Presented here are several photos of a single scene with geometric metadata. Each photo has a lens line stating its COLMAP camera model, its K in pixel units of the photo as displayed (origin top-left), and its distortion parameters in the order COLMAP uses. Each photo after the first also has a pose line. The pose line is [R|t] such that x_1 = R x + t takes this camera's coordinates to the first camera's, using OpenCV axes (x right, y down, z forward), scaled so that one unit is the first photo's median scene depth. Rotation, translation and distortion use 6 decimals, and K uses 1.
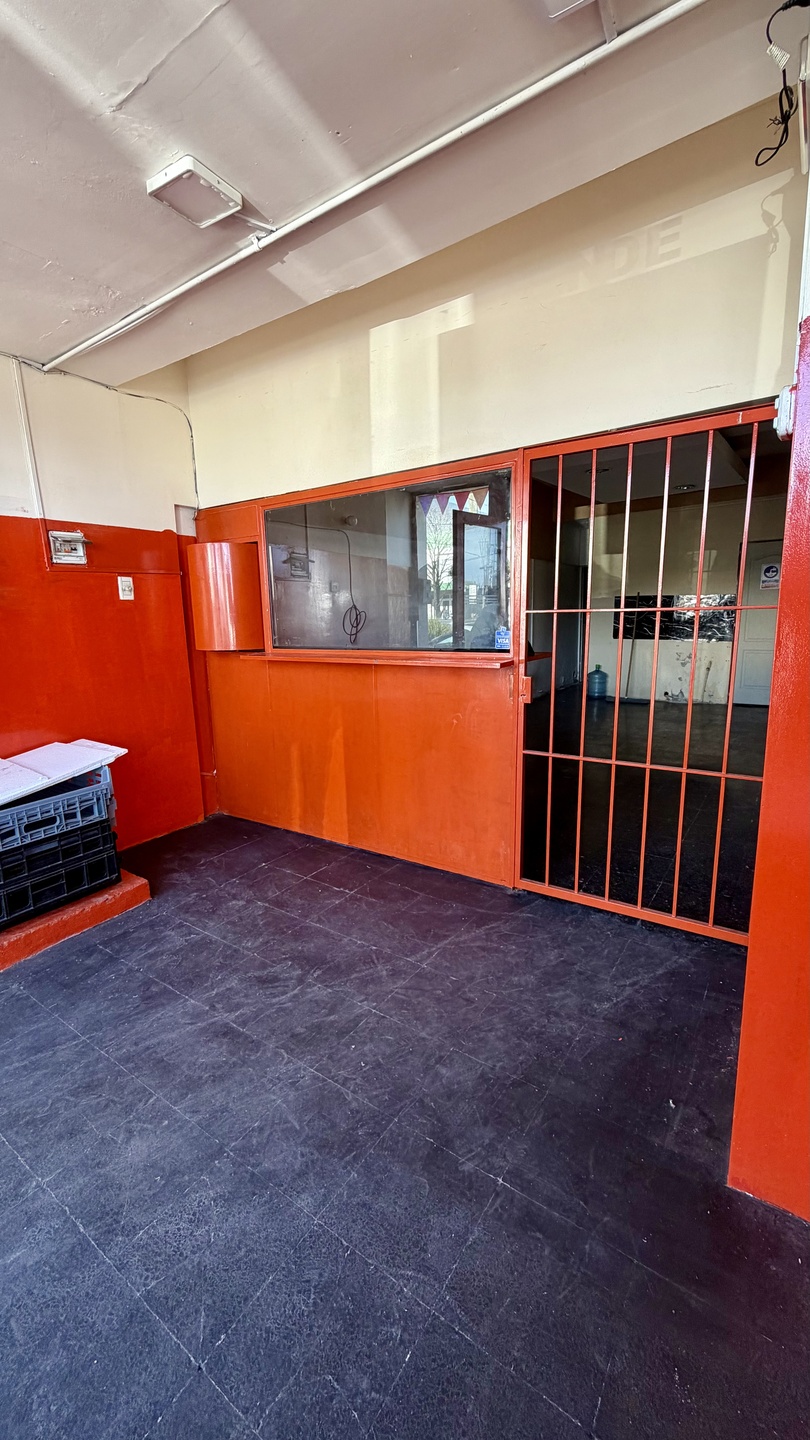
lens RADIAL K [[573.5, 0, 403.4], [0, 573.5, 716.3], [0, 0, 1]] dist [-0.000199, 0.000597]
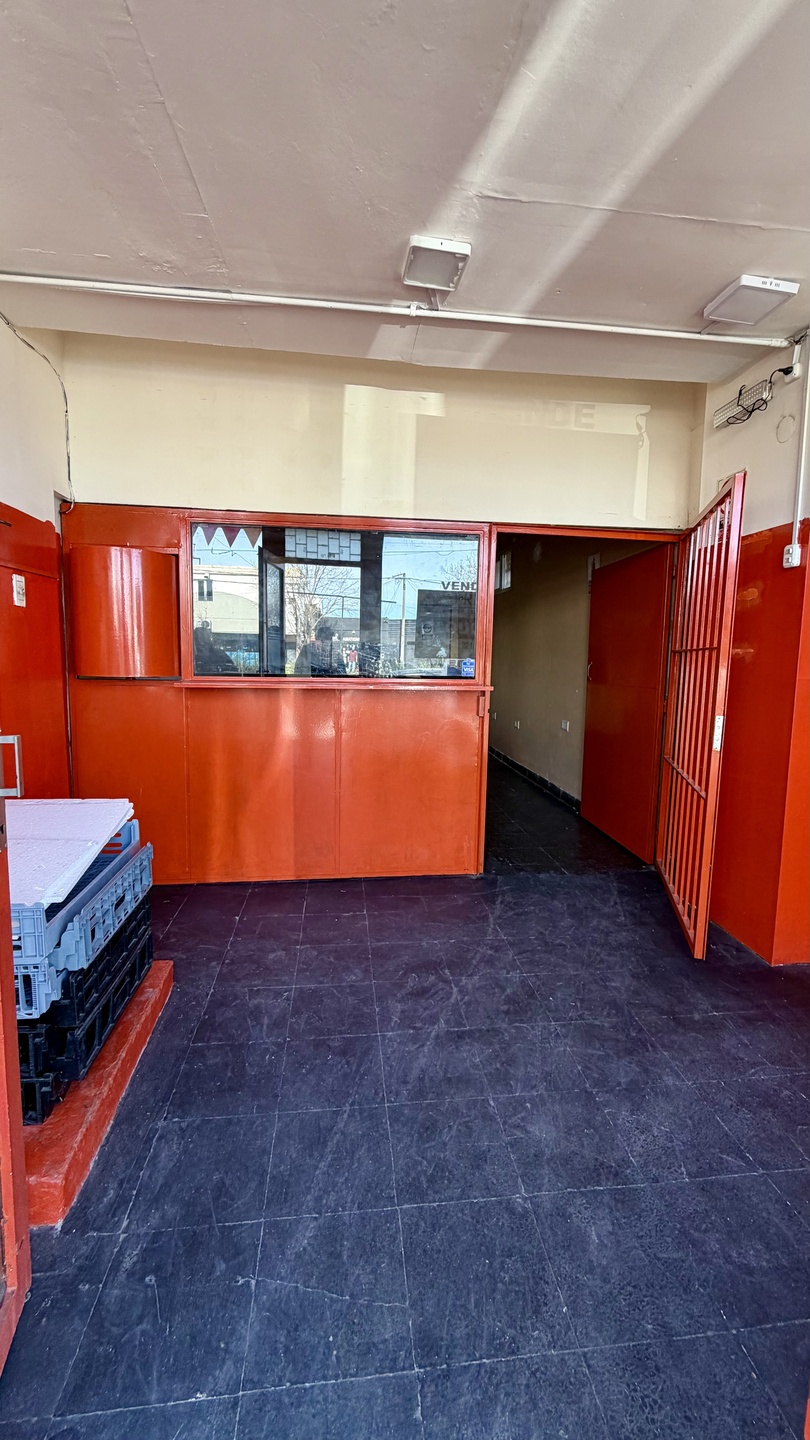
lens RADIAL K [[573.5, 0, 404.7], [0, 573.5, 715.3], [0, 0, 1]] dist [-0.000199, 0.000597]
pose [[0.750494, -0.030741, 0.660162, -0.842931], [0.081705, 0.995570, -0.046525, 0.014417], [-0.655807, 0.088855, 0.749681, 0.194281]]
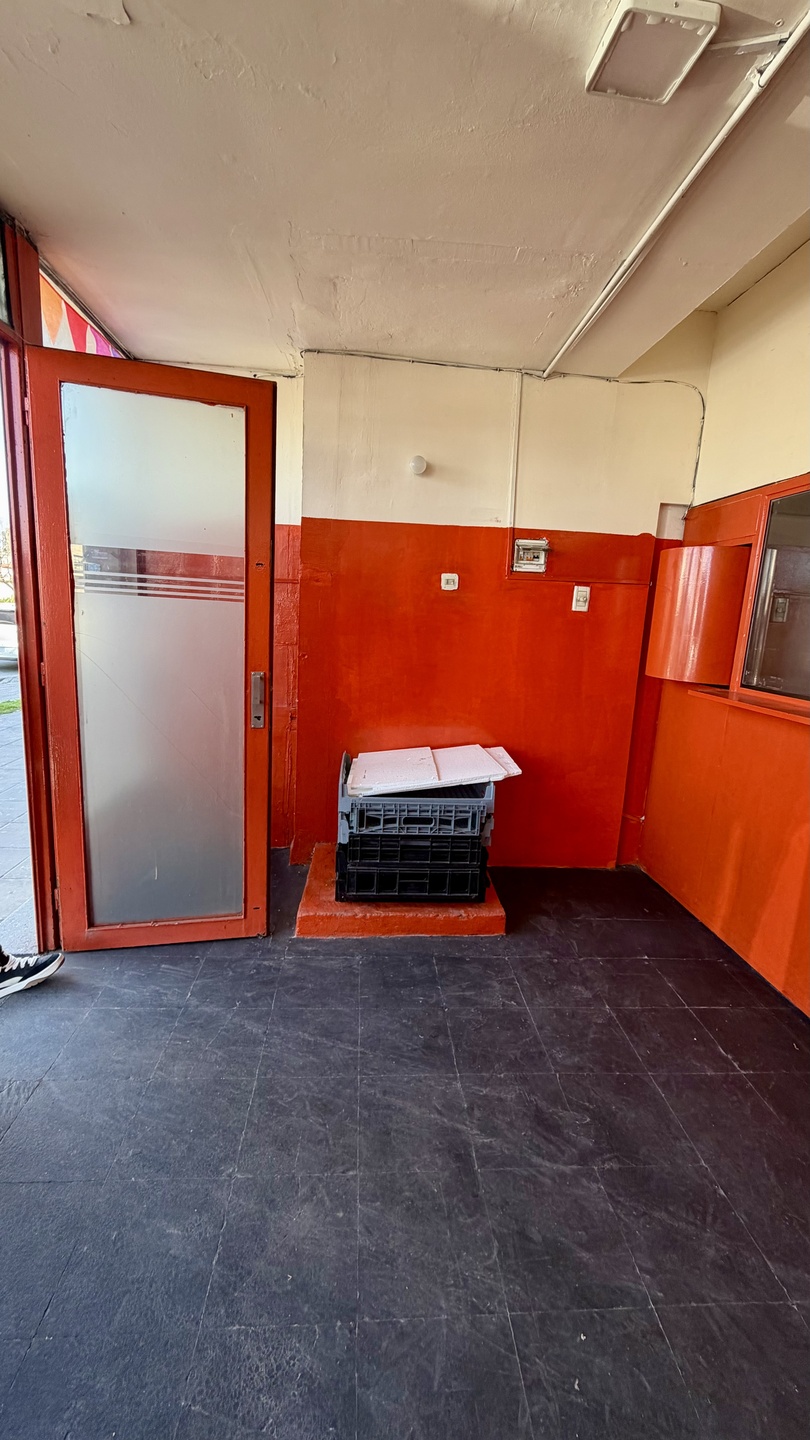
lens RADIAL K [[573.5, 0, 403.4], [0, 573.5, 716.7], [0, 0, 1]] dist [-0.000199, 0.000597]
pose [[0.624333, 0.197387, -0.755809, 0.102011], [-0.206304, 0.974860, 0.084178, -0.079663], [0.753424, 0.103371, 0.649359, 0.286523]]
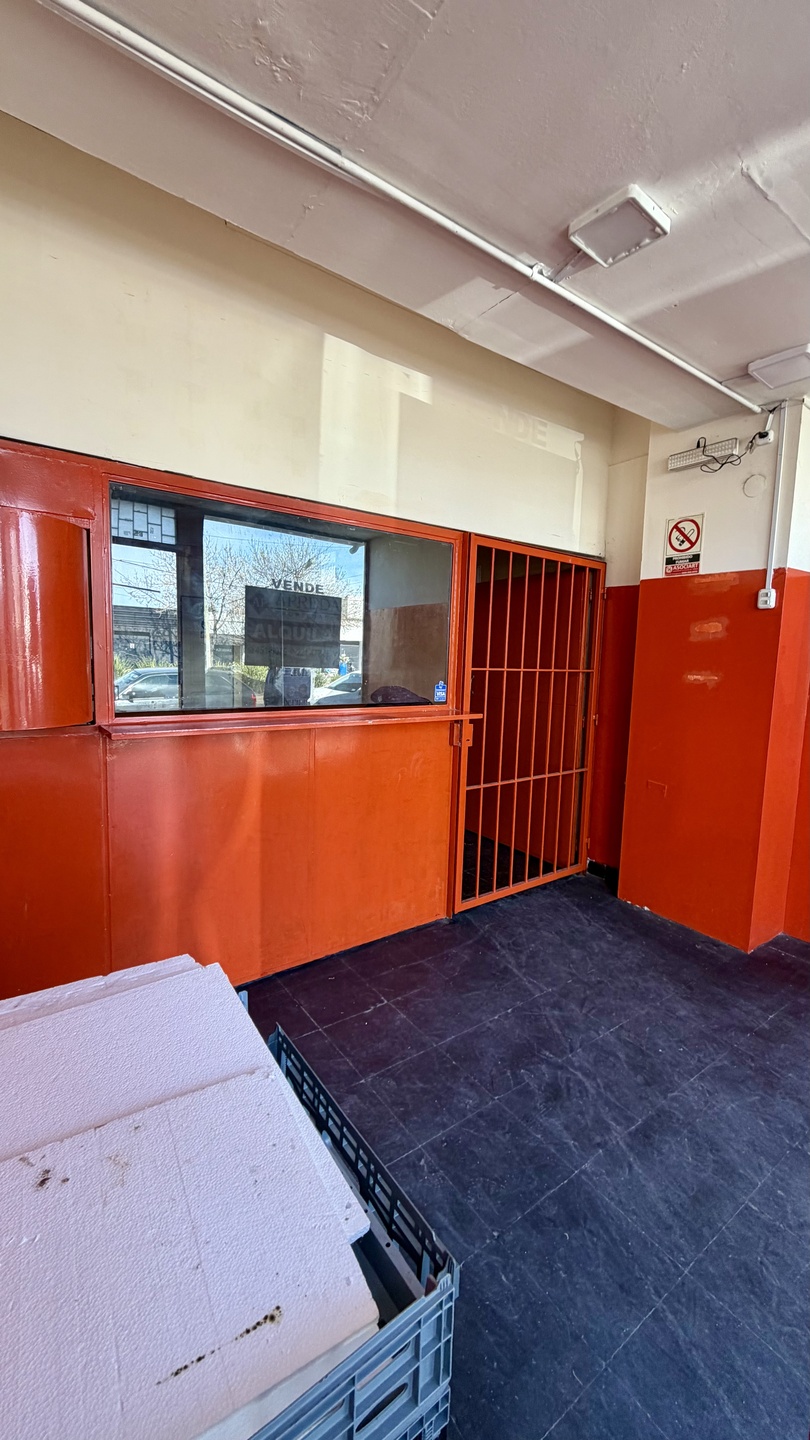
lens RADIAL K [[573.5, 0, 405.4], [0, 573.5, 716.1], [0, 0, 1]] dist [-0.000199, 0.000597]
pose [[0.331652, -0.068911, 0.940882, -1.001783], [0.129592, 0.991202, 0.026916, -0.143840], [-0.934459, 0.113004, 0.337664, 0.785036]]
